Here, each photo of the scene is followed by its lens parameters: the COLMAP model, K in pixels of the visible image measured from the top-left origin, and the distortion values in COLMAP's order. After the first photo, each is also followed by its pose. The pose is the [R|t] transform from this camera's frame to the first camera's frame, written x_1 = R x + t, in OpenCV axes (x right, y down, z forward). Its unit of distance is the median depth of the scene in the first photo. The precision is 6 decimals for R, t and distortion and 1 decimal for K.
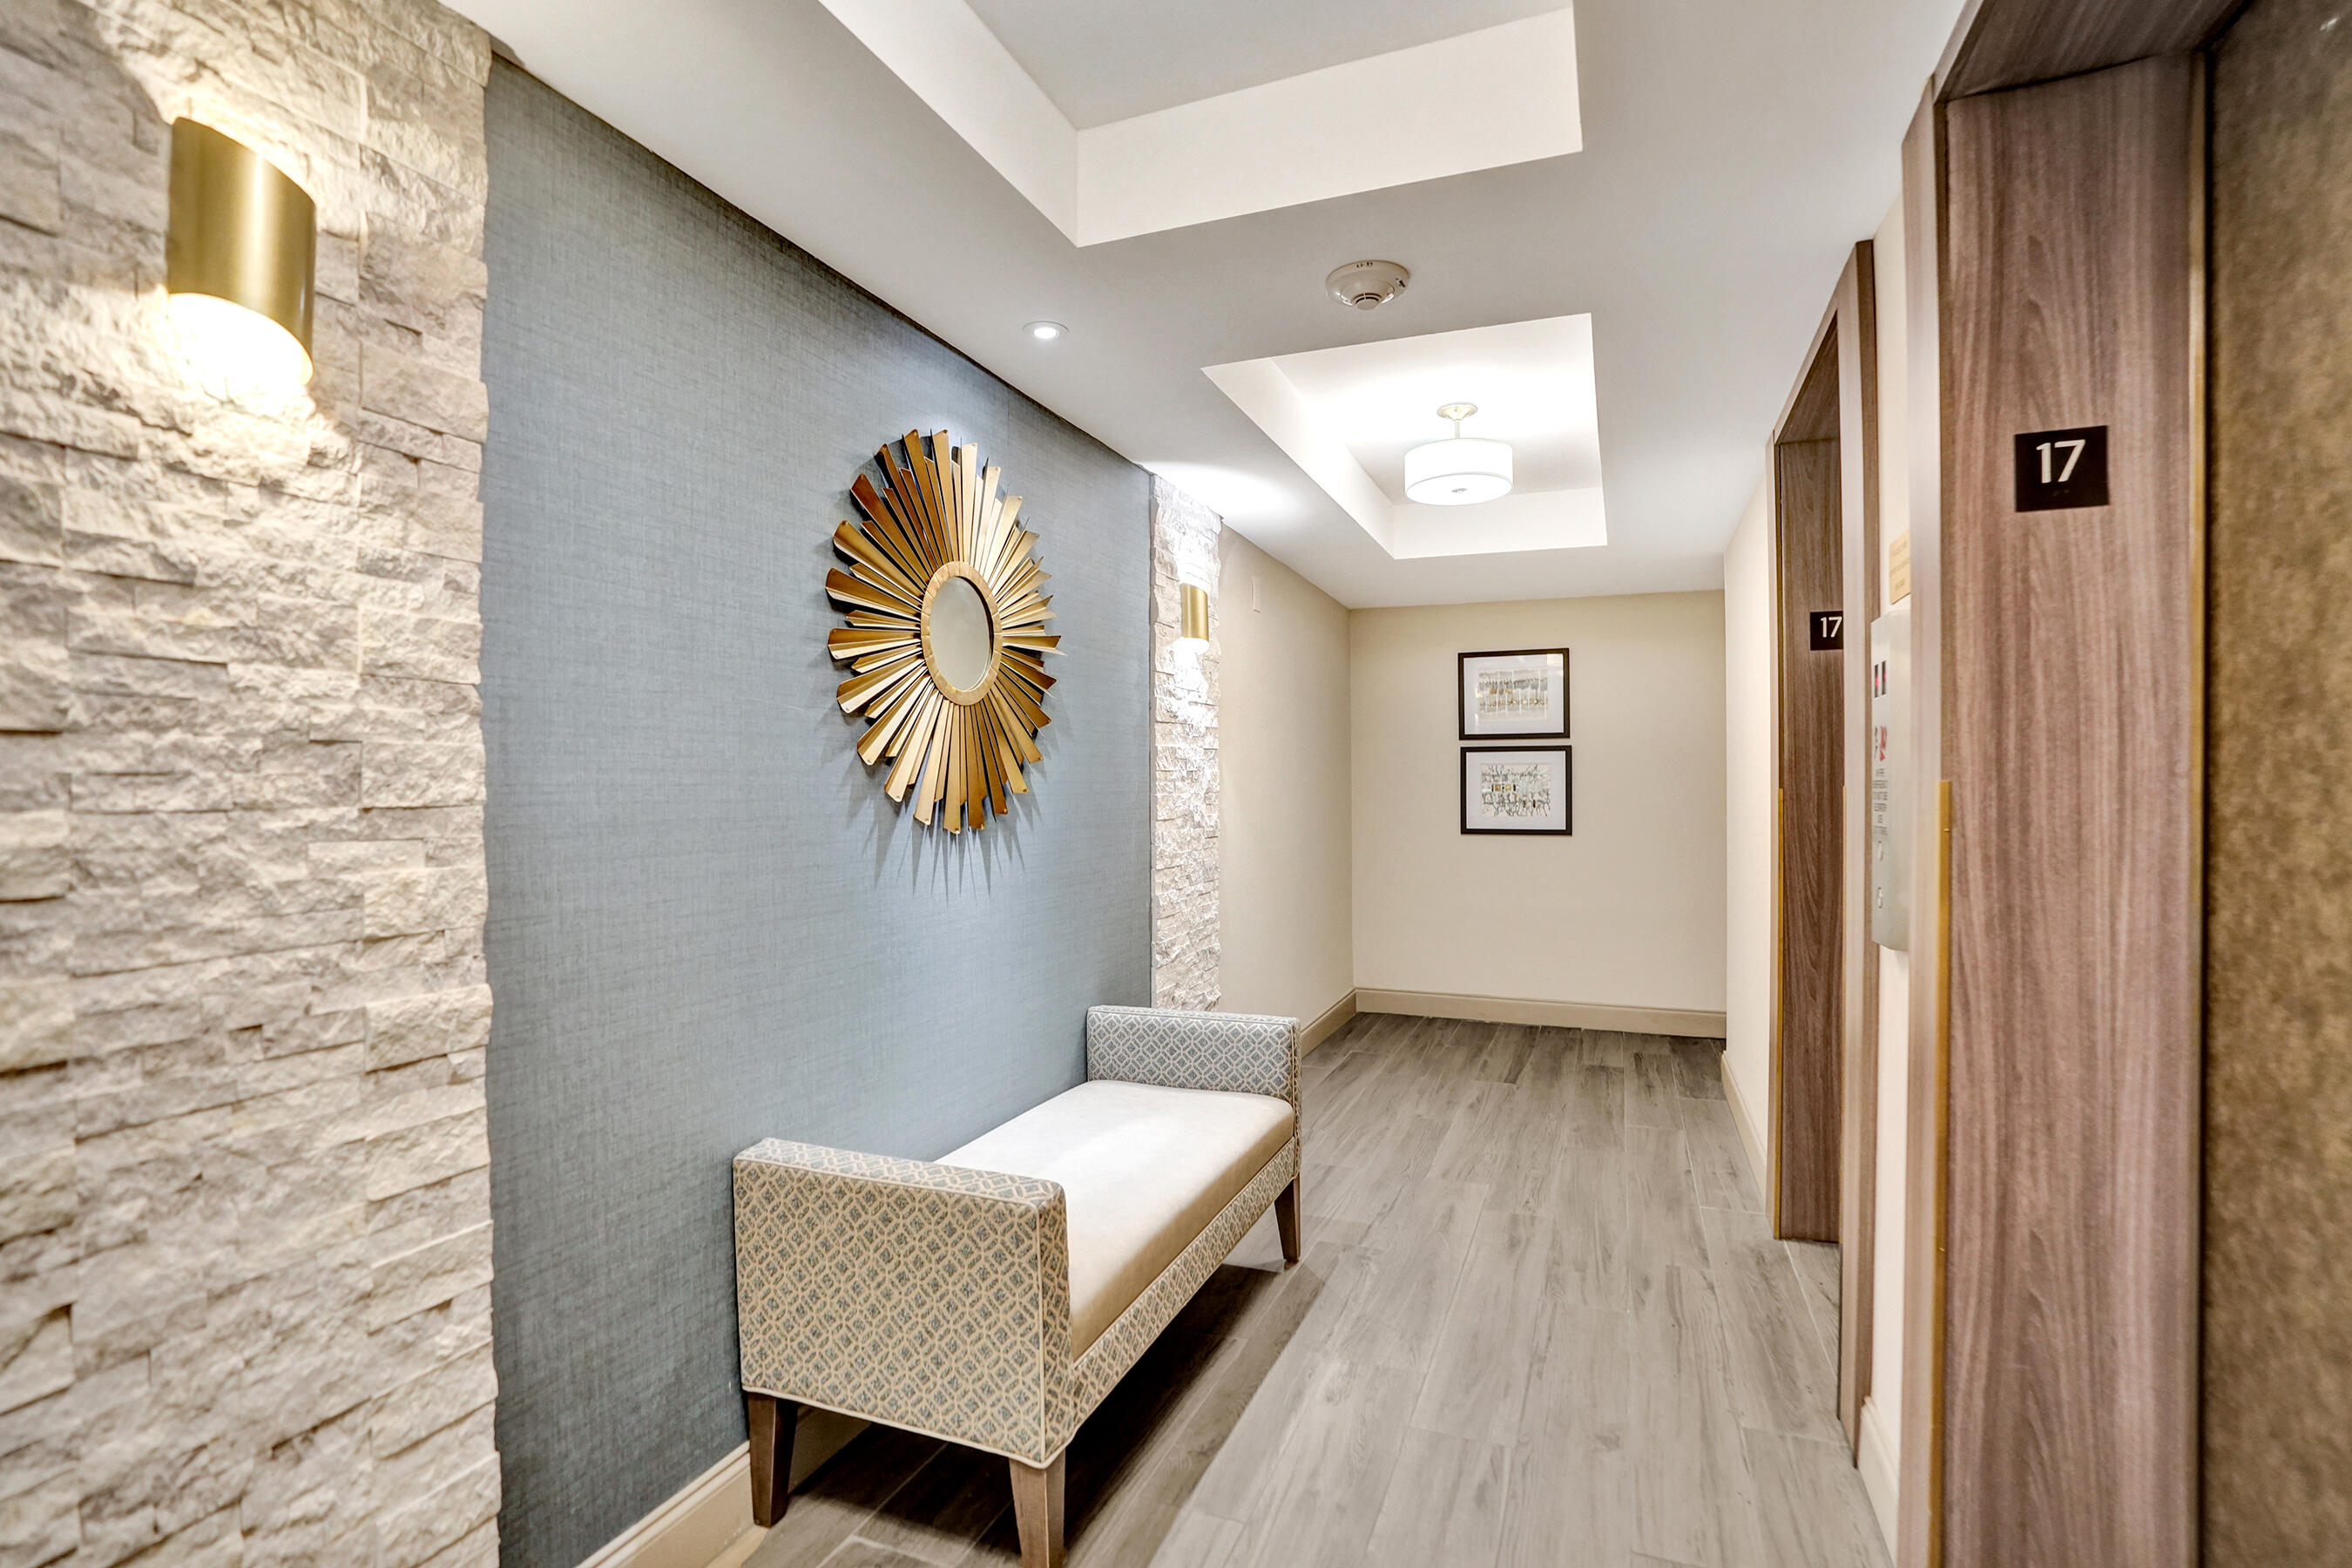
lens RADIAL K [[1087.2, 0, 1176.0], [0, 1087.2, 784.0], [0, 0, 1]] dist [-0.084219, 0.041651]
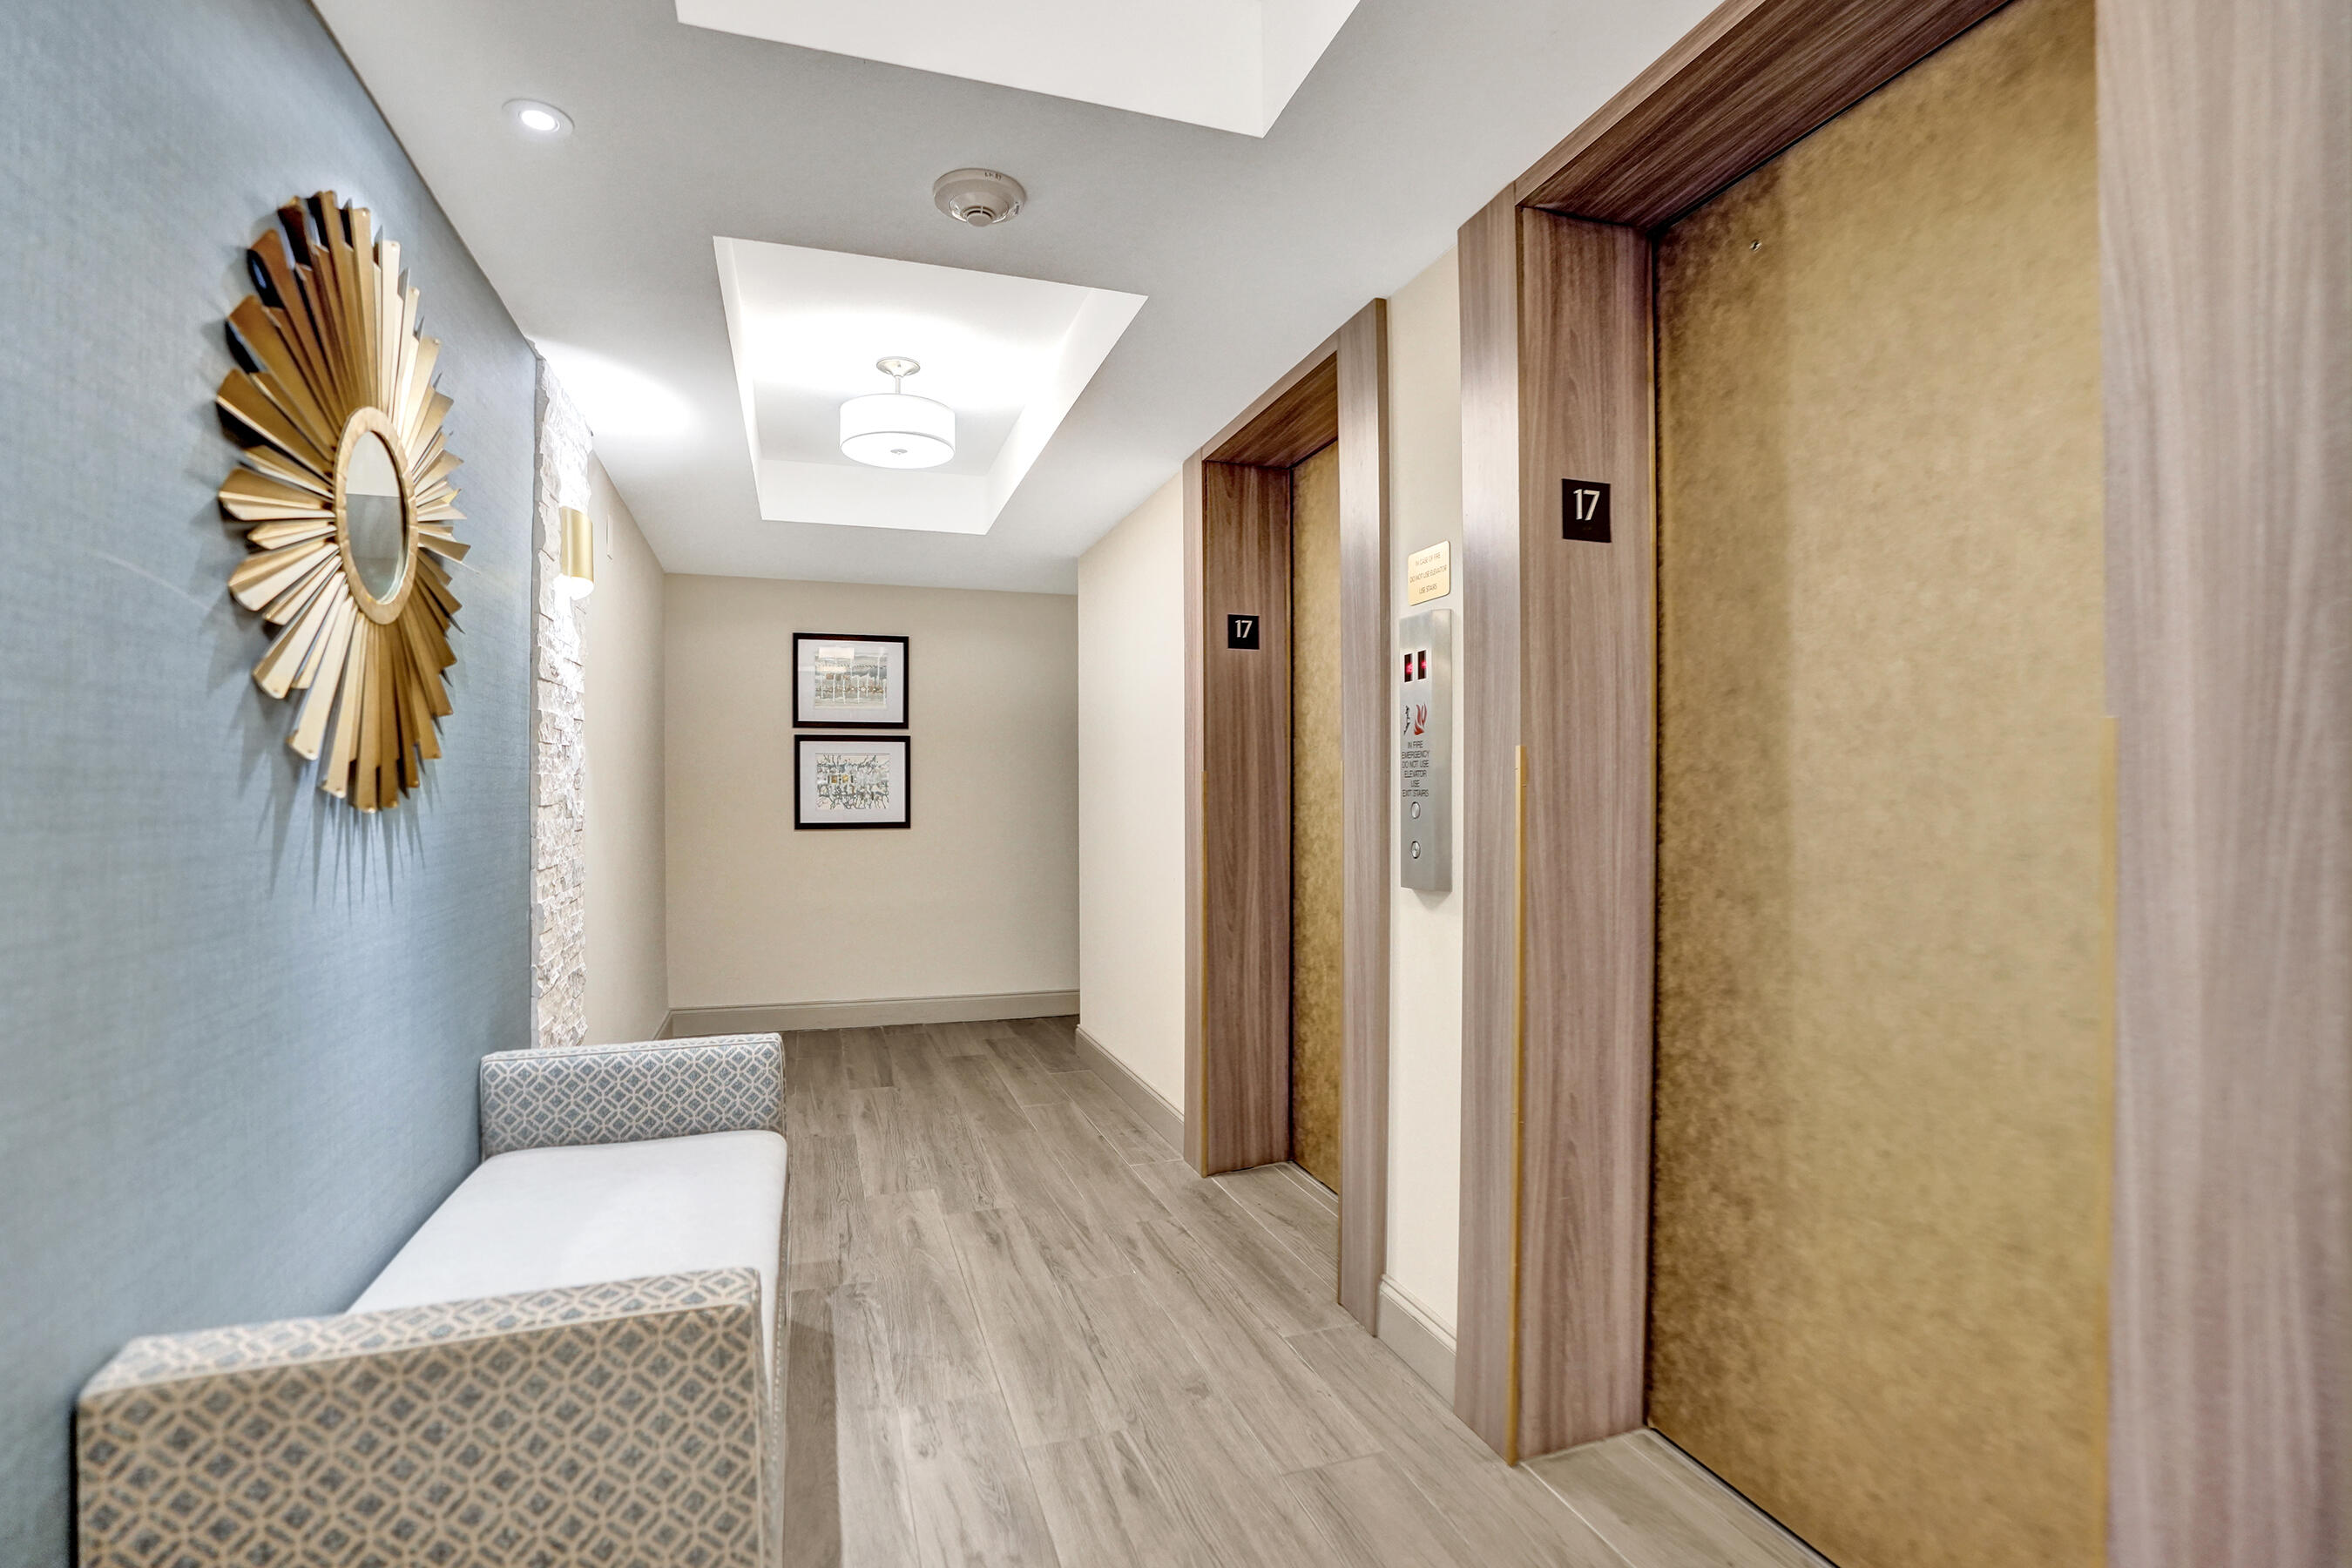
lens RADIAL K [[1119.2, 0, 1176.0], [0, 1119.2, 784.0], [0, 0, 1]] dist [-0.064453, 0.021176]
pose [[0.754174, 0.005879, 0.656648, -0.341942], [-0.002005, 0.999976, -0.006650, 0.040236], [-0.656671, 0.003699, 0.754168, 0.212967]]
